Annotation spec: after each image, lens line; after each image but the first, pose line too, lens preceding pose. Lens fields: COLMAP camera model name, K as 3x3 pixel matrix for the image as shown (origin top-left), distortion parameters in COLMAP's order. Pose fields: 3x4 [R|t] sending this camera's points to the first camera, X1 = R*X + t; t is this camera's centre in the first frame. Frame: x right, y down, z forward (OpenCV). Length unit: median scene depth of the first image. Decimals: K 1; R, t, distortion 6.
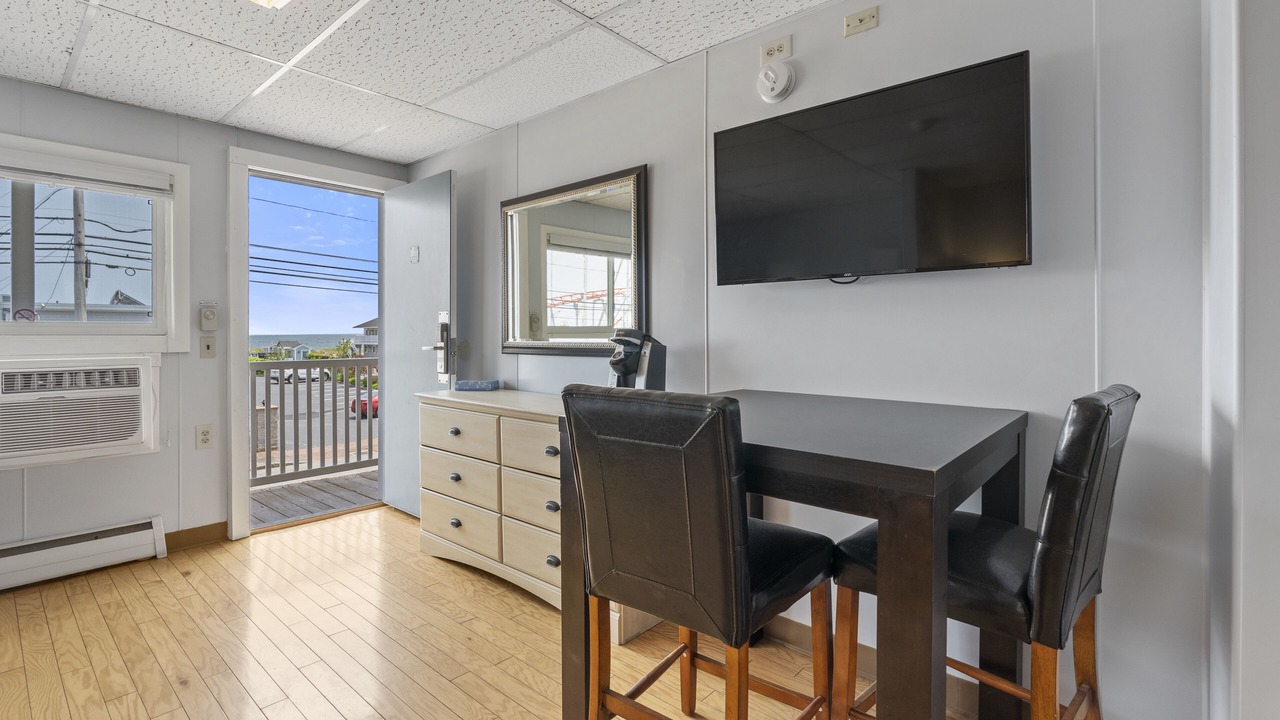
lens RADIAL K [[568.2, 0, 640.4], [0, 568.2, 335.9], [0, 0, 1]] dist [0.001026, 0.000167]
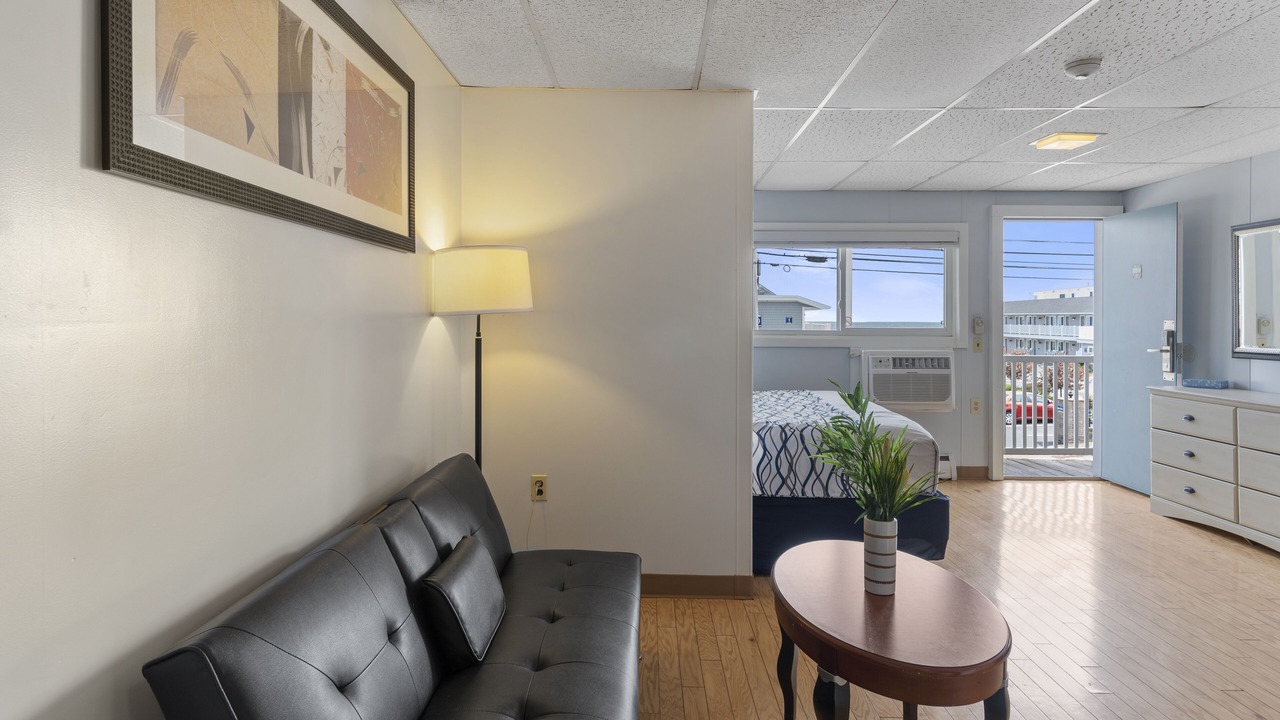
lens RADIAL K [[755.2, 0, 611.9], [0, 755.2, 318.1], [0, 0, 1]] dist [-0.000061, -0.000406]
pose [[0.640725, 0.002347, -0.767767, 0.127681], [-0.006203, 0.999979, -0.002120, -0.038698], [0.767746, 0.006121, 0.640725, -0.958794]]
